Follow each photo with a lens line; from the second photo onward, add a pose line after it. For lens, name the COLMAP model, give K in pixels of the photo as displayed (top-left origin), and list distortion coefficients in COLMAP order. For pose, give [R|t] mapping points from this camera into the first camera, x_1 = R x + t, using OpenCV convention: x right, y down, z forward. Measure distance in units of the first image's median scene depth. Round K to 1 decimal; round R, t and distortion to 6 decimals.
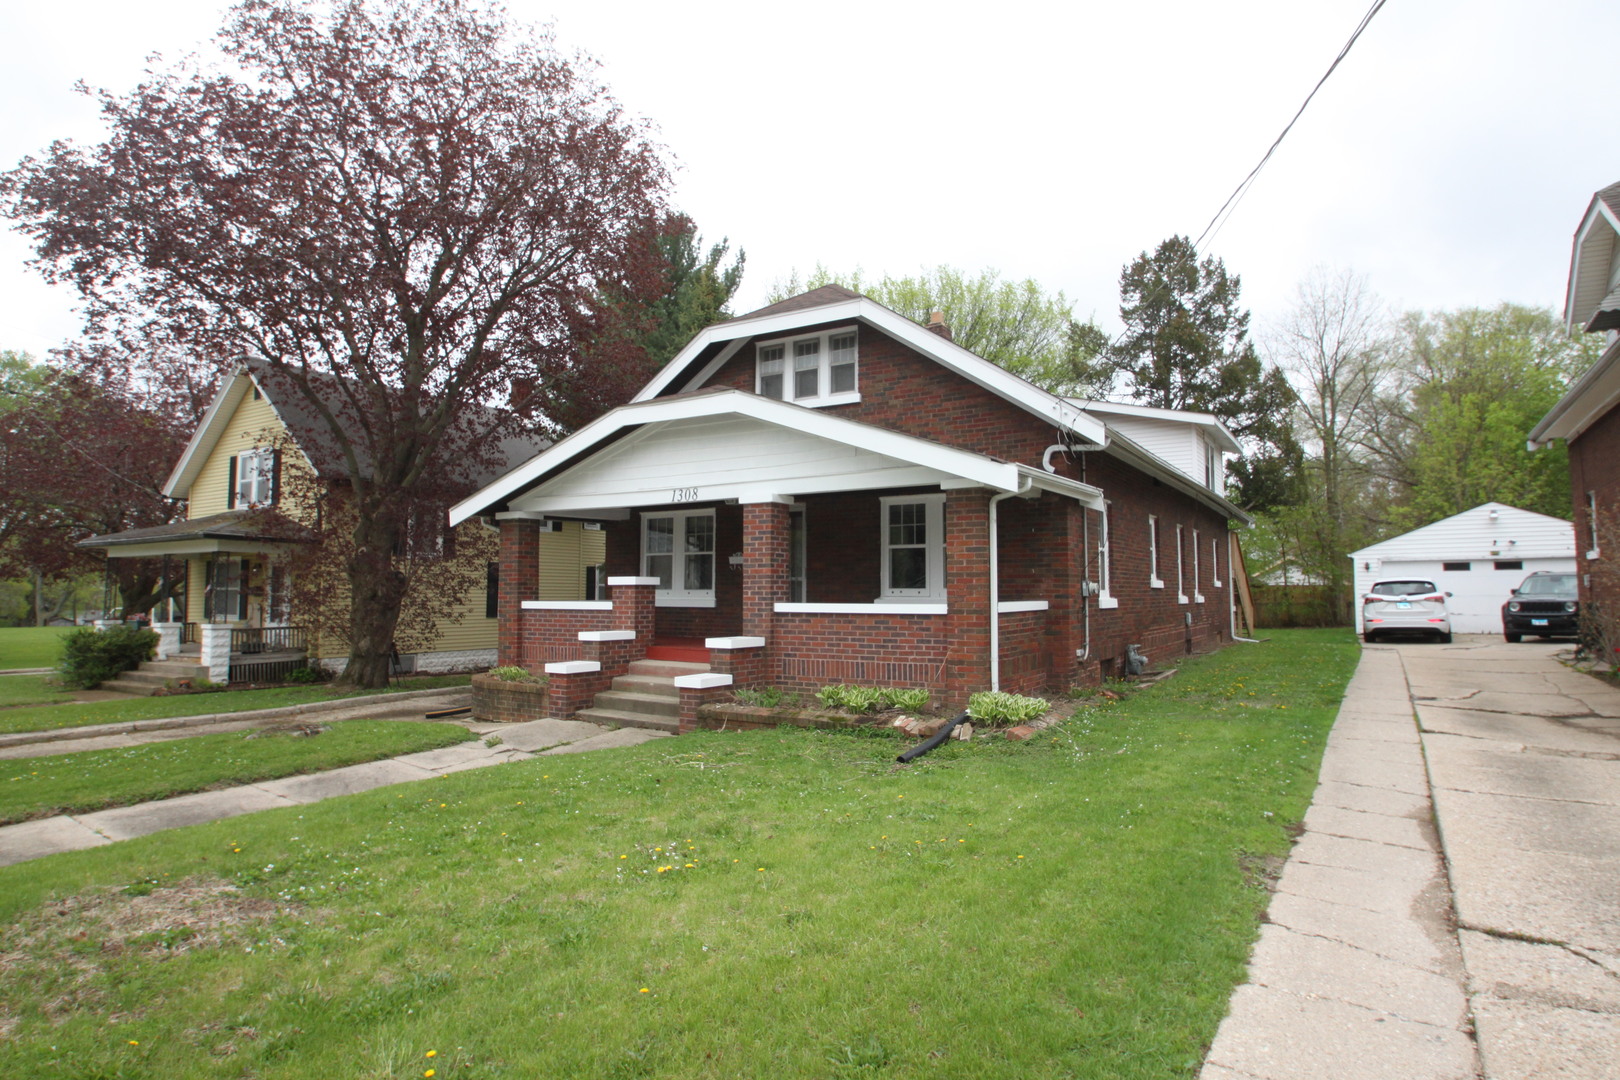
lens RADIAL K [[917.6, 0, 810.0], [0, 917.6, 540.0], [0, 0, 1]] dist [-0.003638, -0.000332]
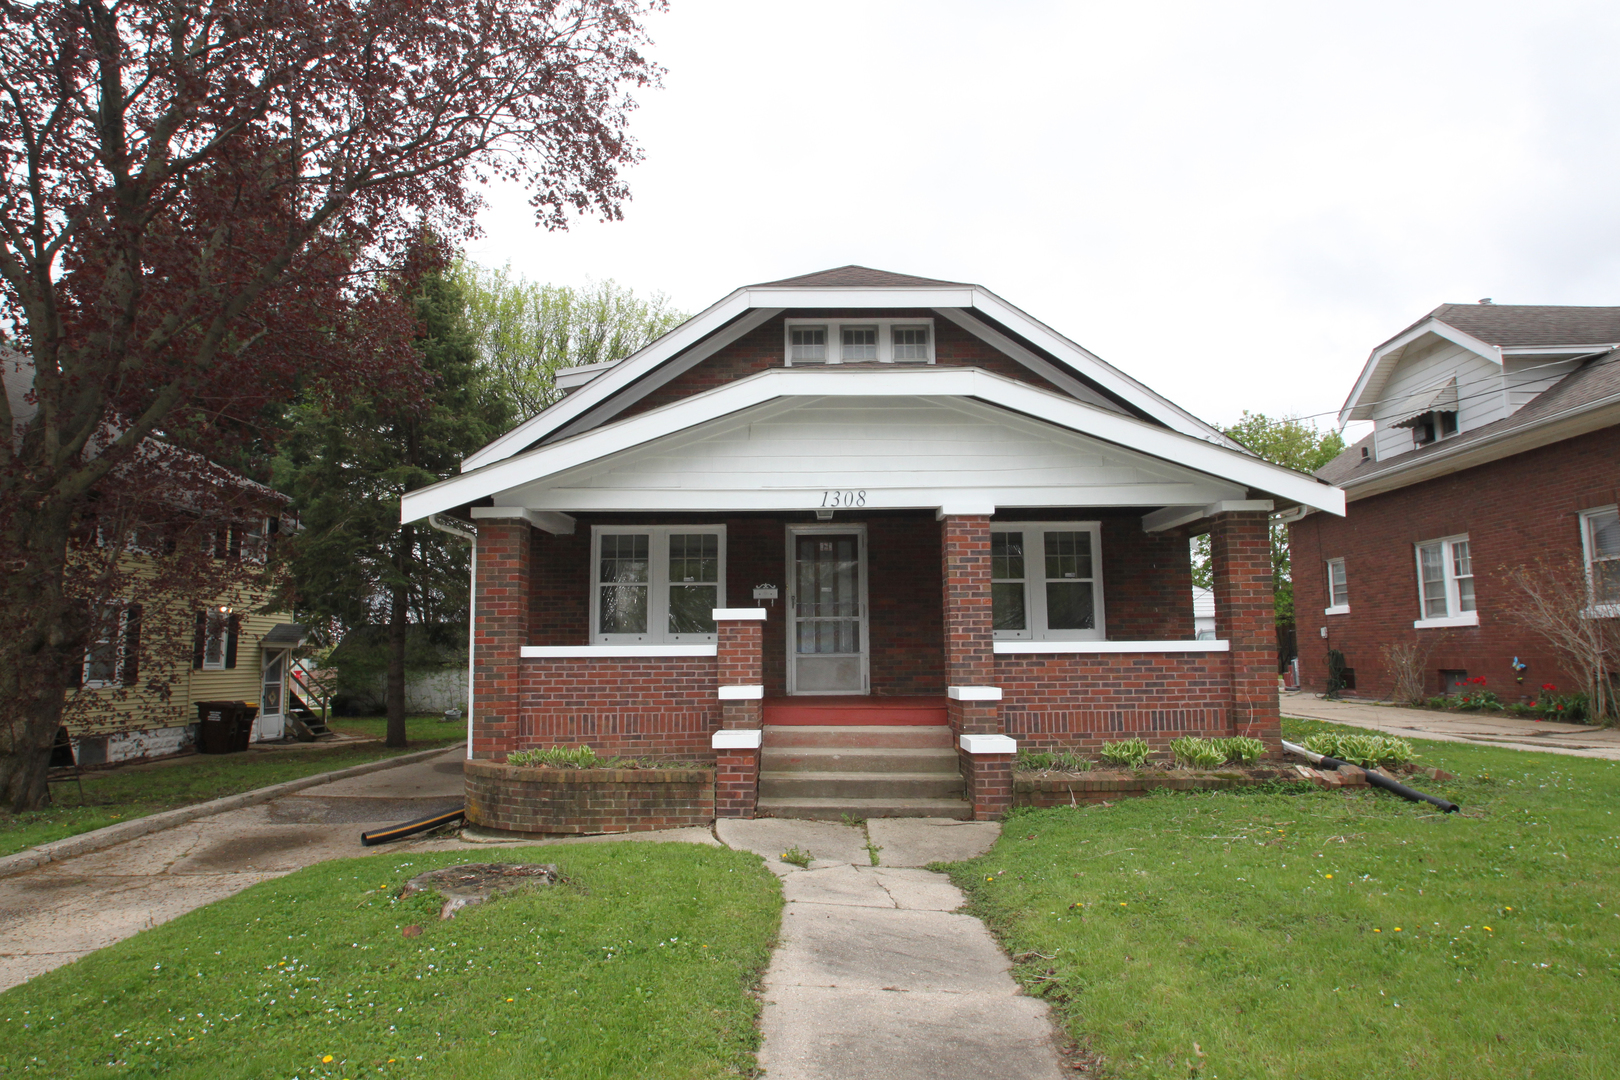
lens RADIAL K [[986.5, 0, 810.0], [0, 986.5, 540.0], [0, 0, 1]] dist [-0.021595, -0.001660]
pose [[0.839976, 0.058536, 0.539457, -0.621811], [-0.022674, 0.997082, -0.072888, 0.045638], [-0.542150, 0.048992, 0.838852, 0.365601]]
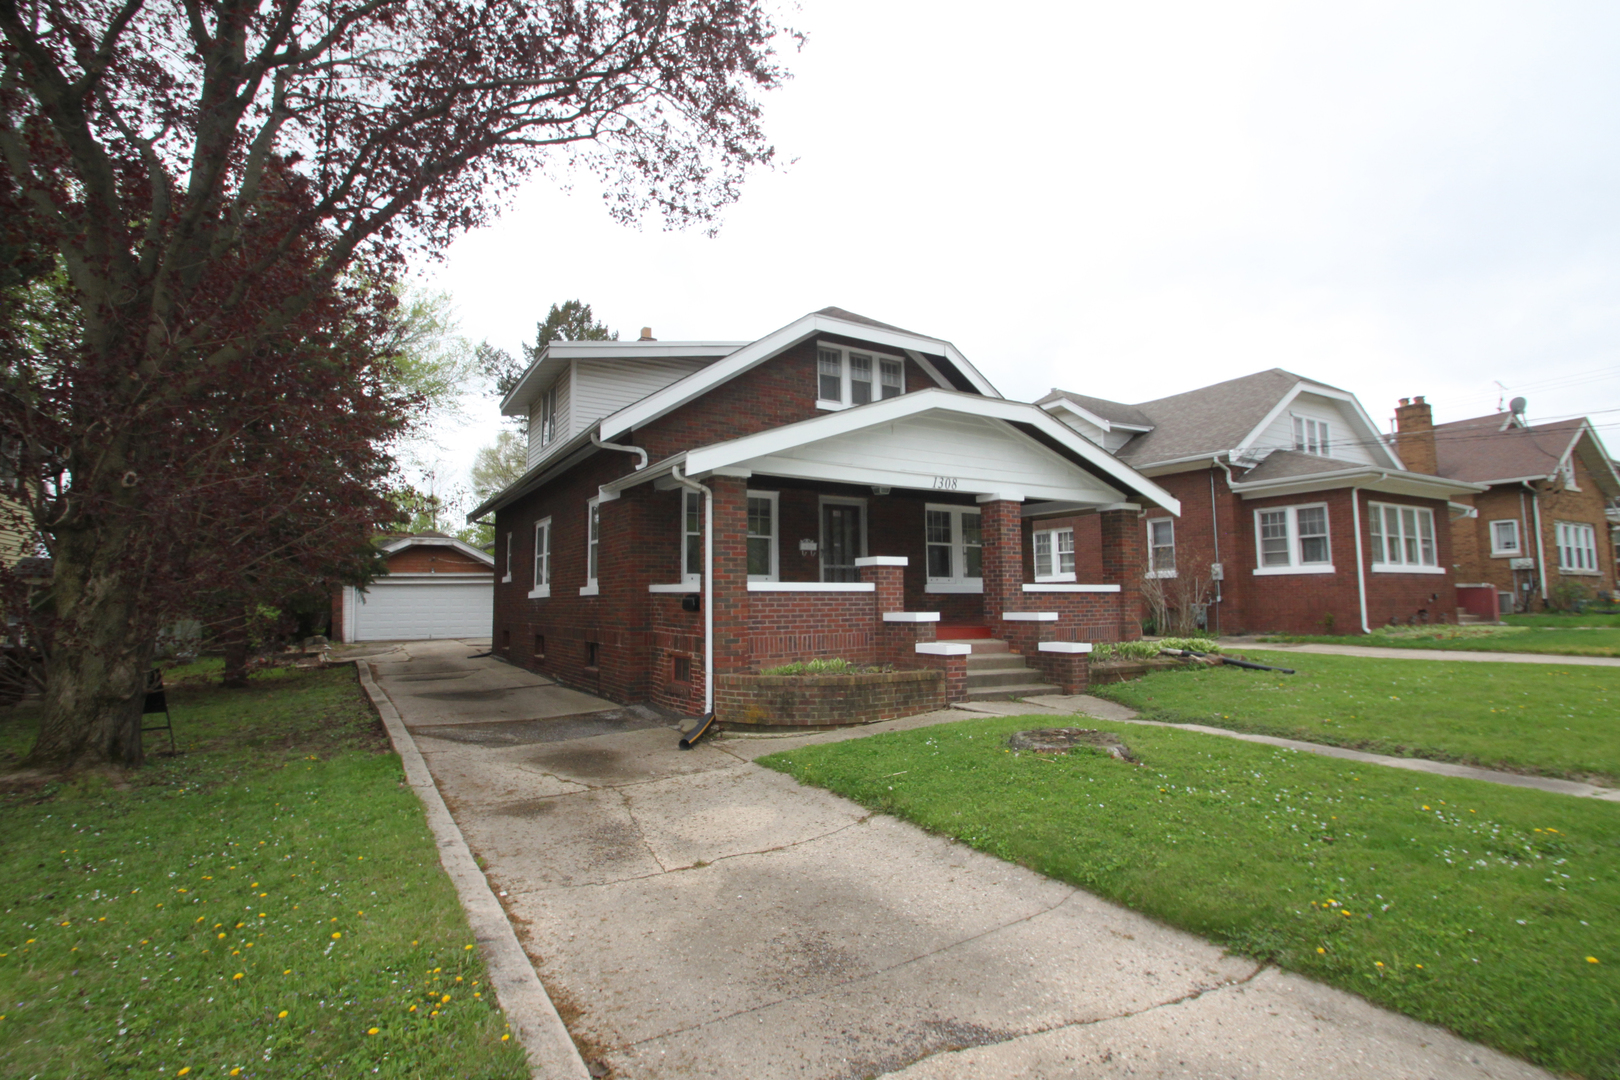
lens RADIAL K [[763.8, 0, 810.0], [0, 763.8, 540.0], [0, 0, 1]] dist [0.007938, -0.017945]
pose [[0.447357, 0.069945, 0.891616, -1.052349], [-0.043474, 0.997459, -0.056436, 0.078417], [-0.893298, -0.013515, 0.449261, 0.781992]]
